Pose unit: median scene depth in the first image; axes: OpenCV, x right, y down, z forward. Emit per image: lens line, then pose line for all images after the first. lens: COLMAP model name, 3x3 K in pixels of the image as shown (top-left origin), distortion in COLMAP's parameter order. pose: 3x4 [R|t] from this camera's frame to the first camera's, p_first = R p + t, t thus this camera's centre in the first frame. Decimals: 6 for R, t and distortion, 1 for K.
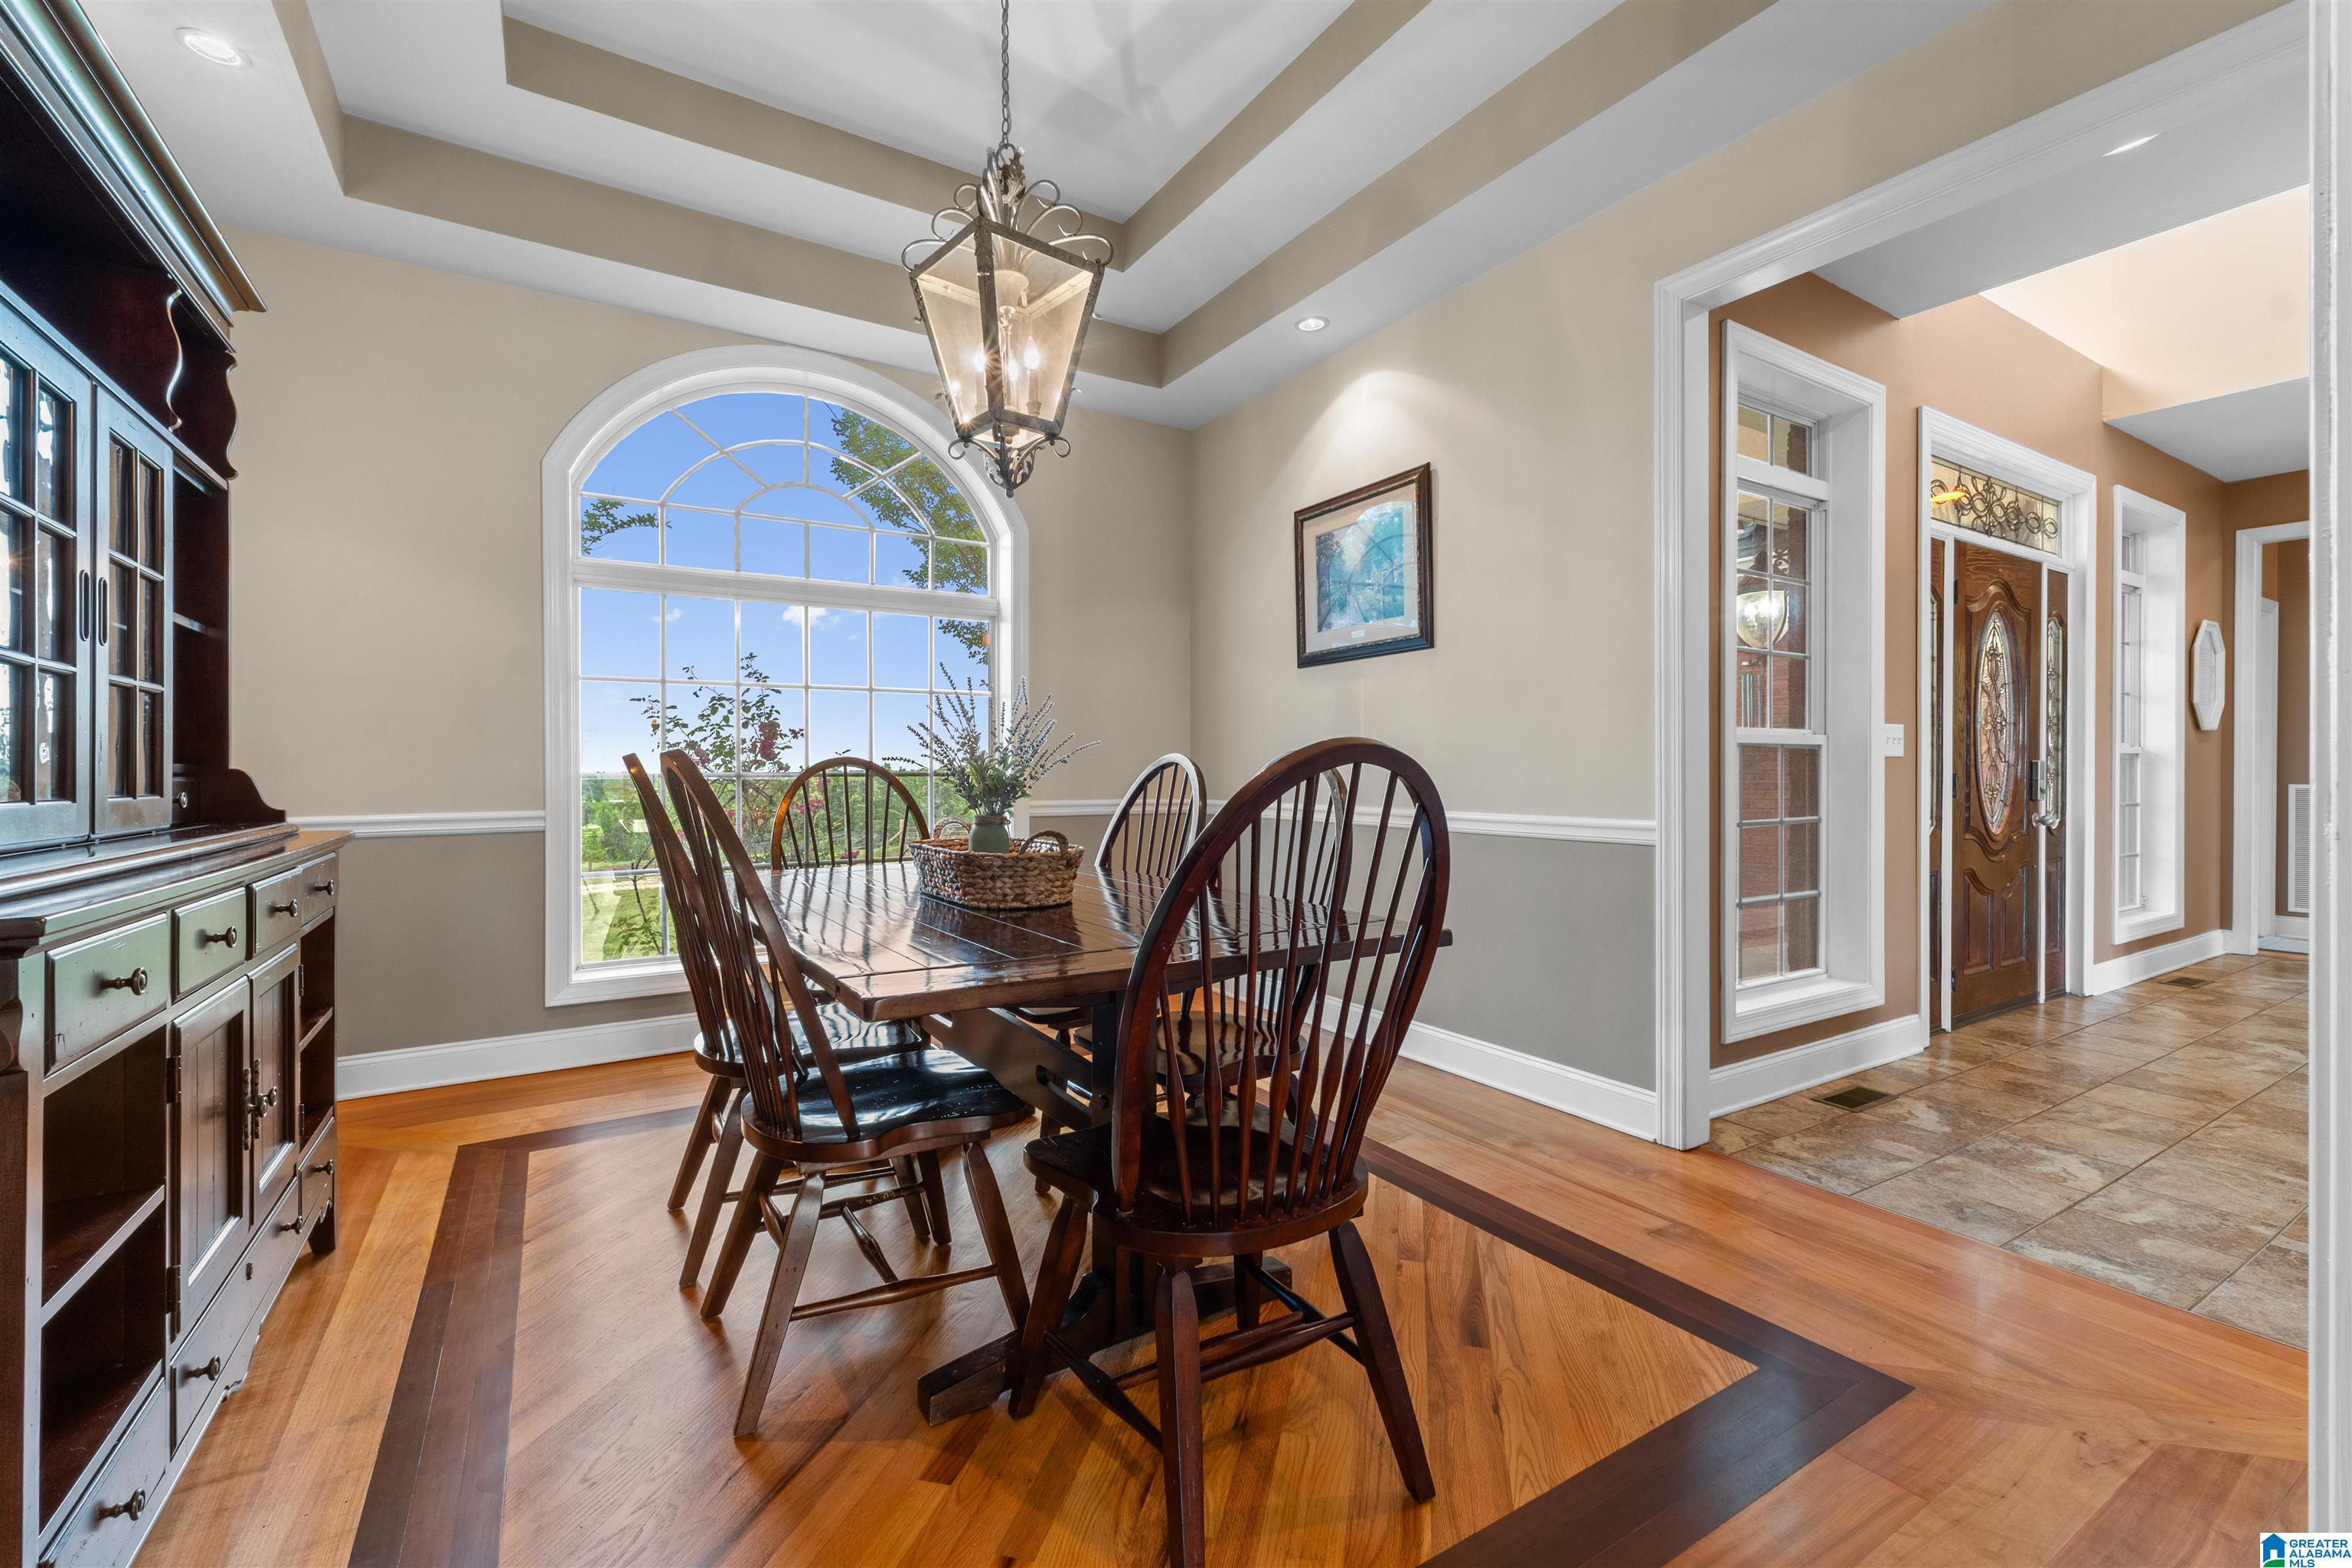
lens RADIAL K [[991.6, 0, 1184.4], [0, 991.6, 773.6], [0, 0, 1]] dist [0.007497, -0.000787]
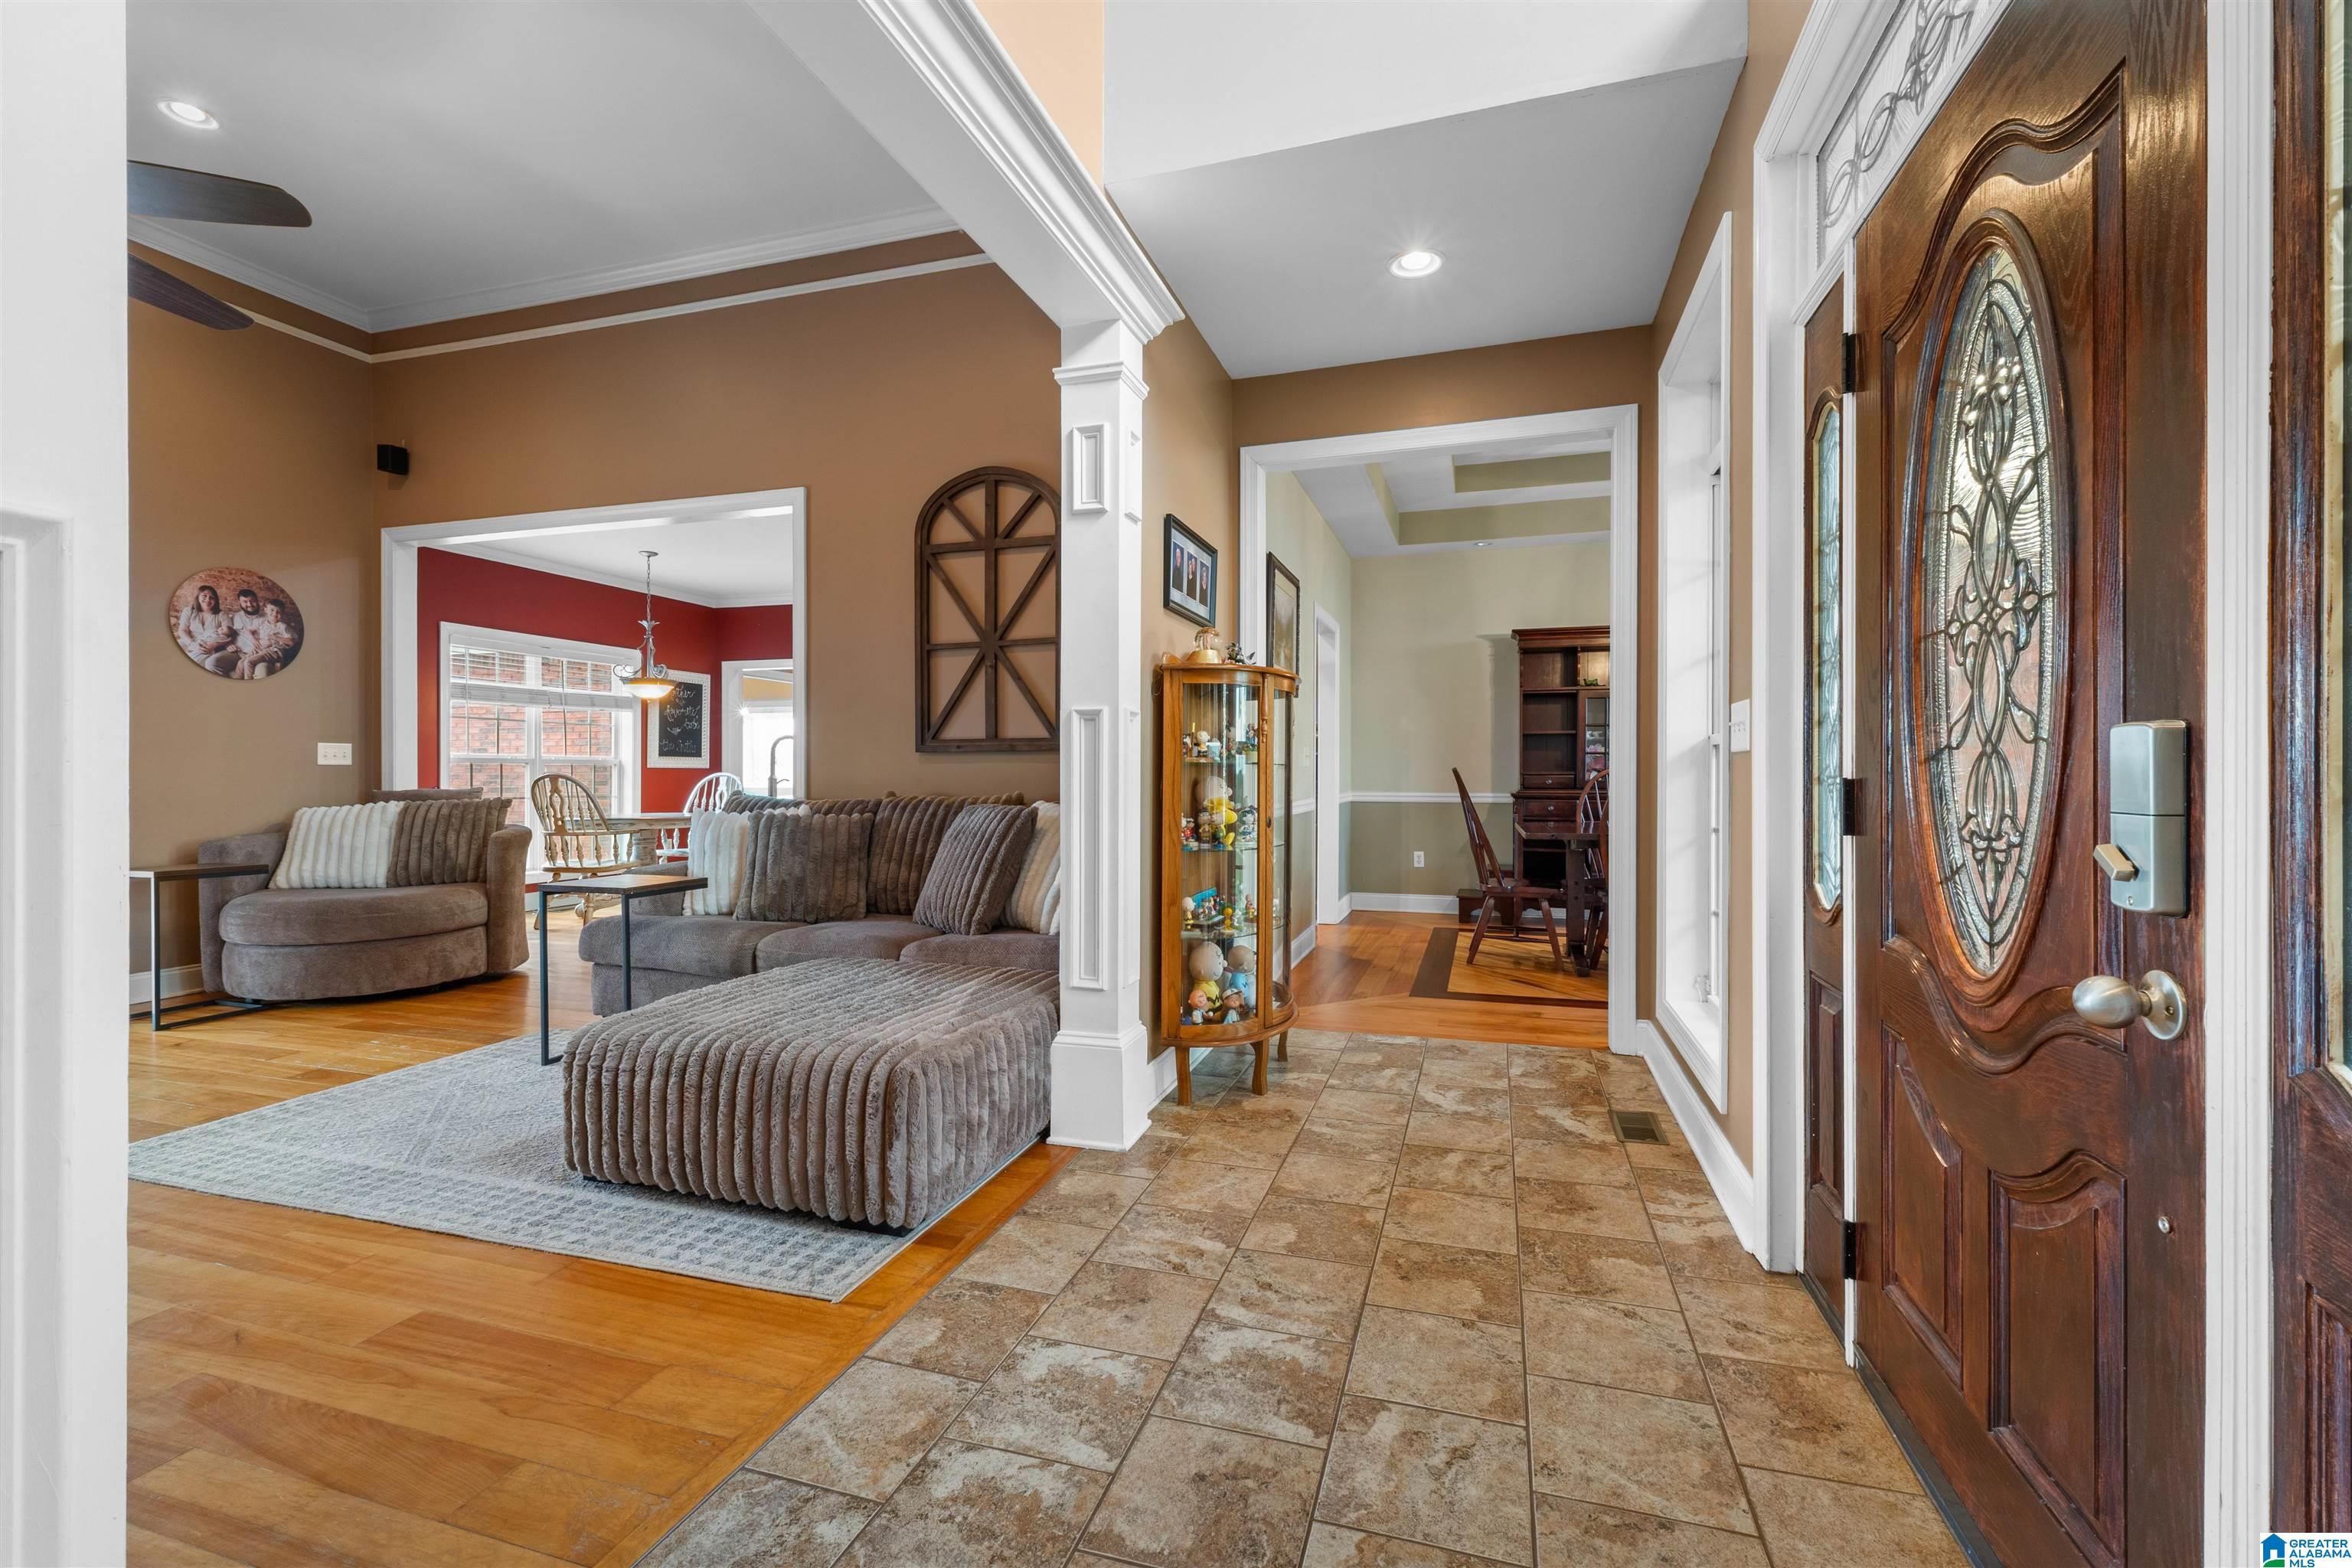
lens RADIAL K [[991.6, 0, 1189.4], [0, 991.6, 777.6], [0, 0, 1]] dist [0.007497, -0.000787]
pose [[-0.754200, 0.001986, -0.656642, 1.162090], [-0.002874, 0.999976, 0.006326, -0.002945], [0.656639, 0.006658, -0.754176, 1.035742]]
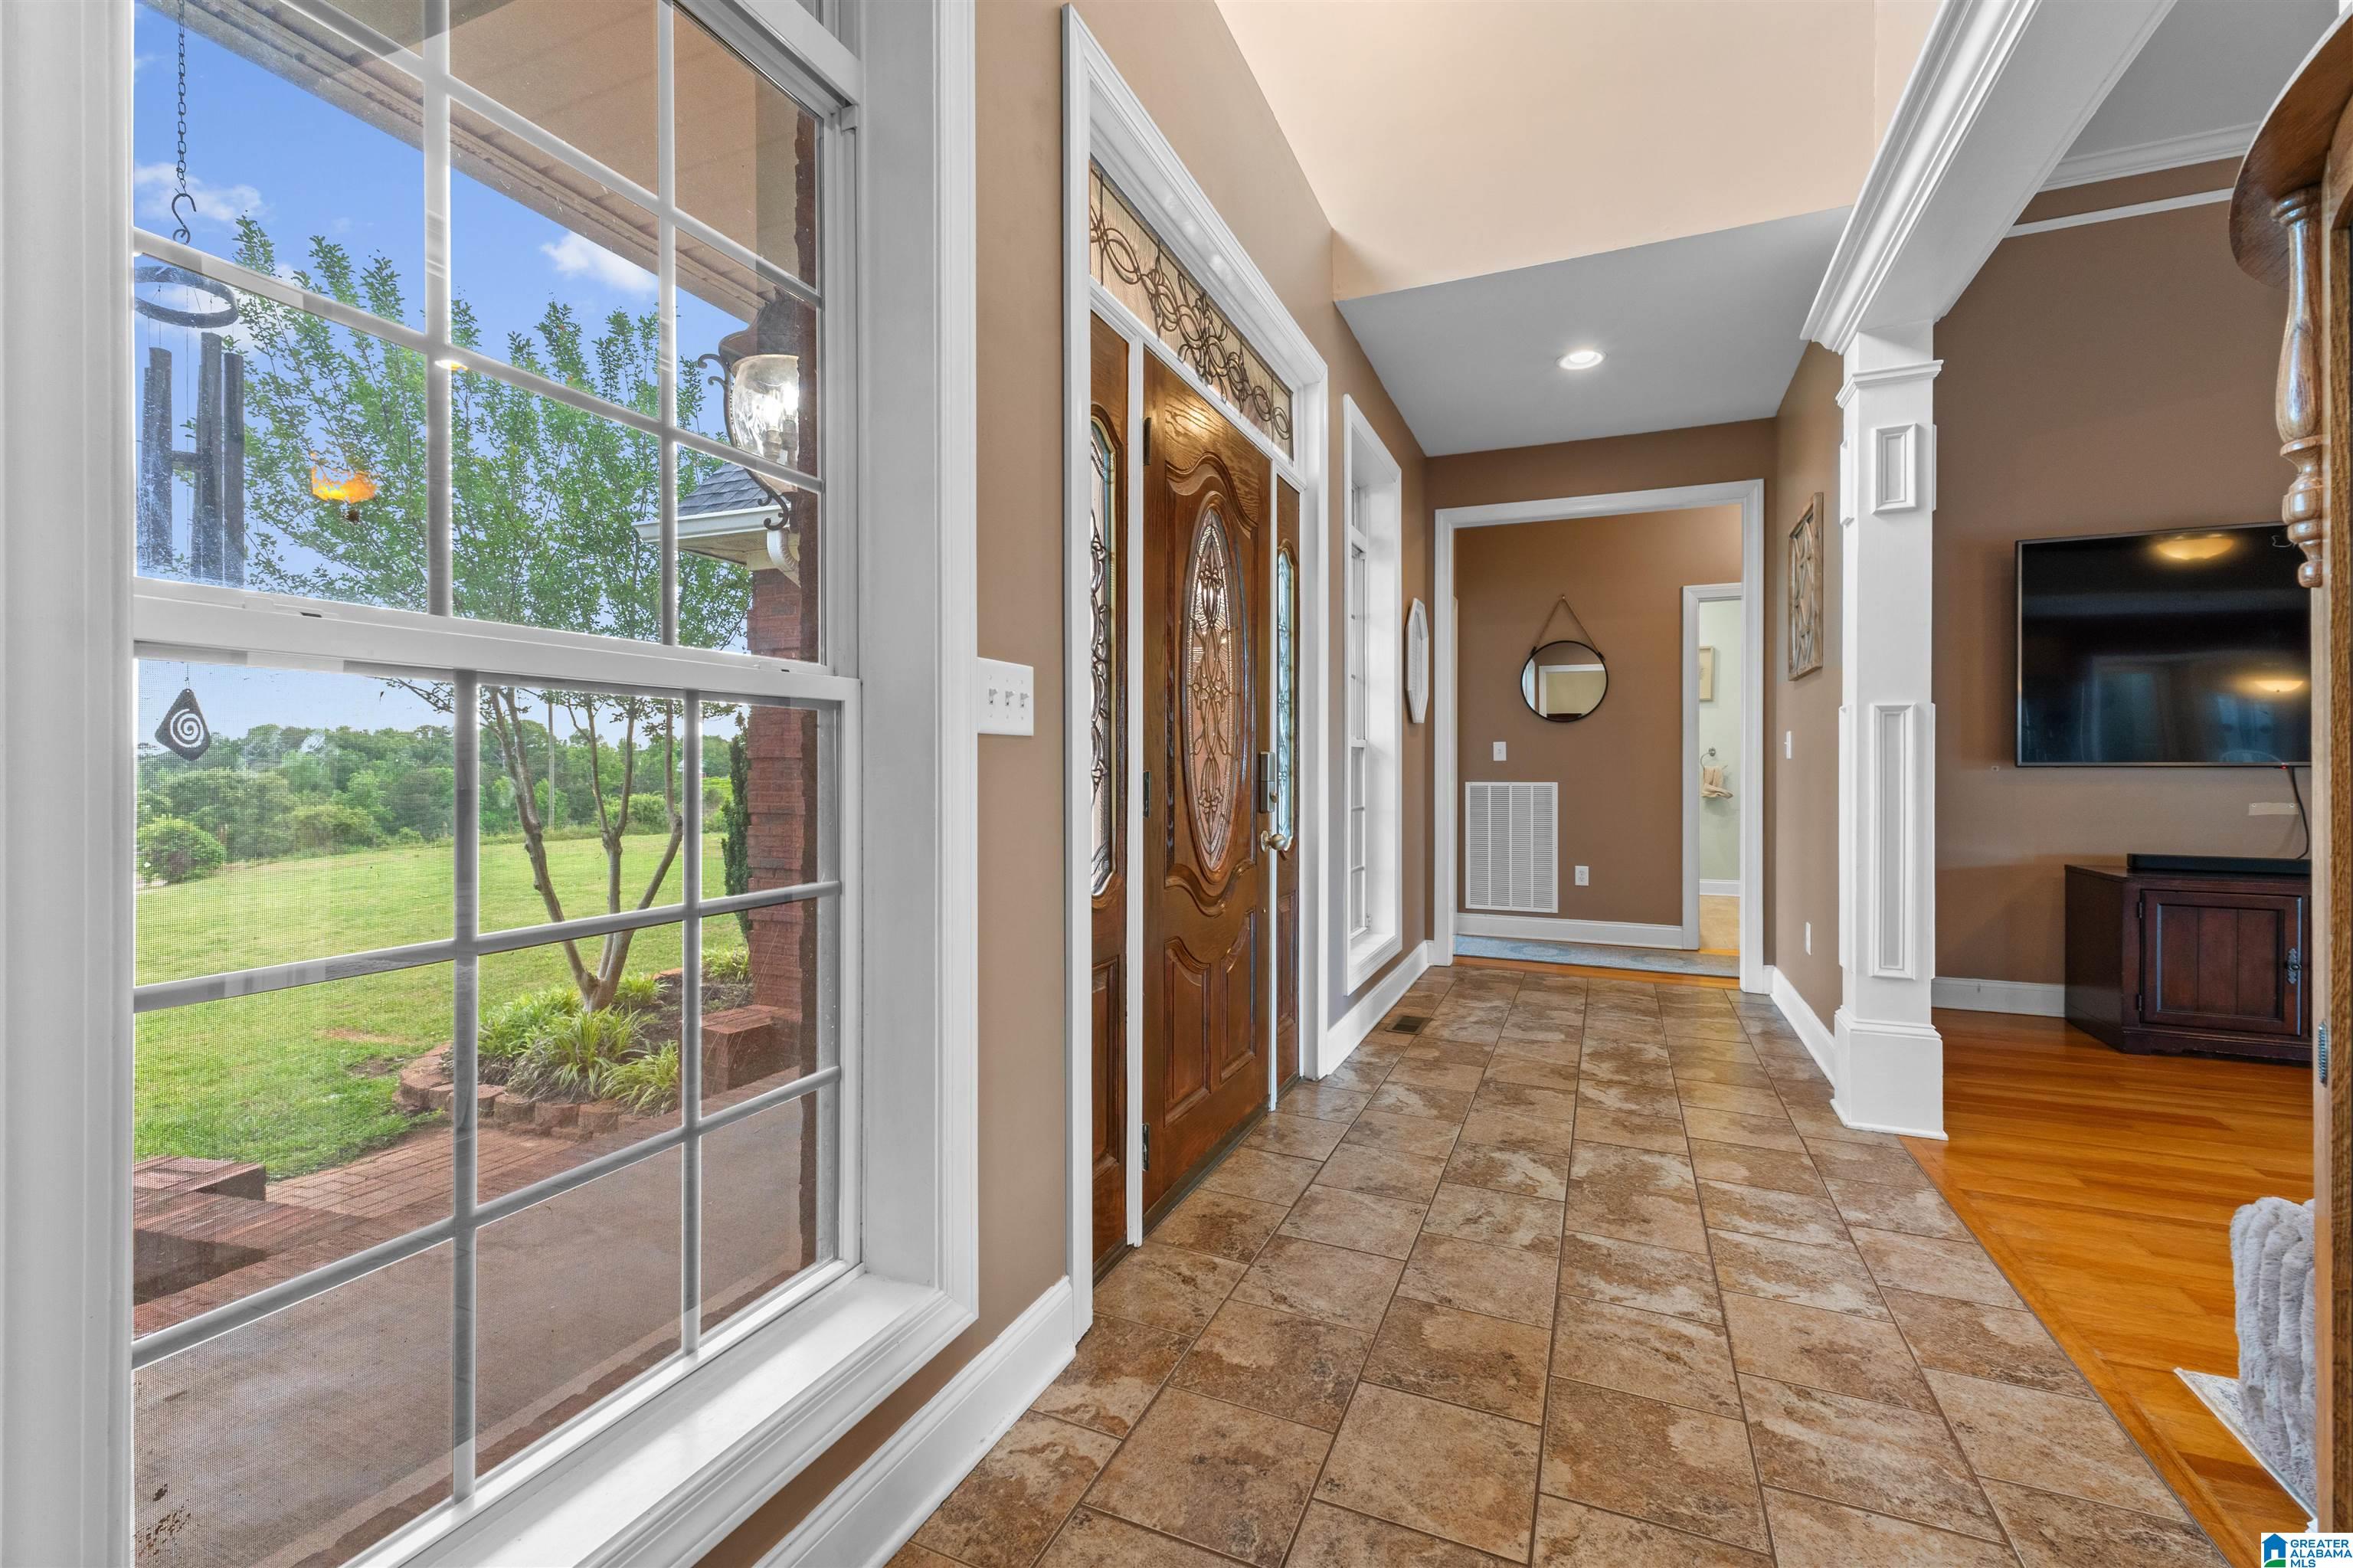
lens RADIAL K [[992.1, 0, 1190.1], [0, 992.1, 766.4], [0, 0, 1]] dist [0.007497, -0.000787]
pose [[0.817880, 0.000916, 0.575388, 0.434550], [0.001908, 0.999989, -0.004305, -0.001003], [-0.575386, 0.004619, 0.817869, 0.489256]]
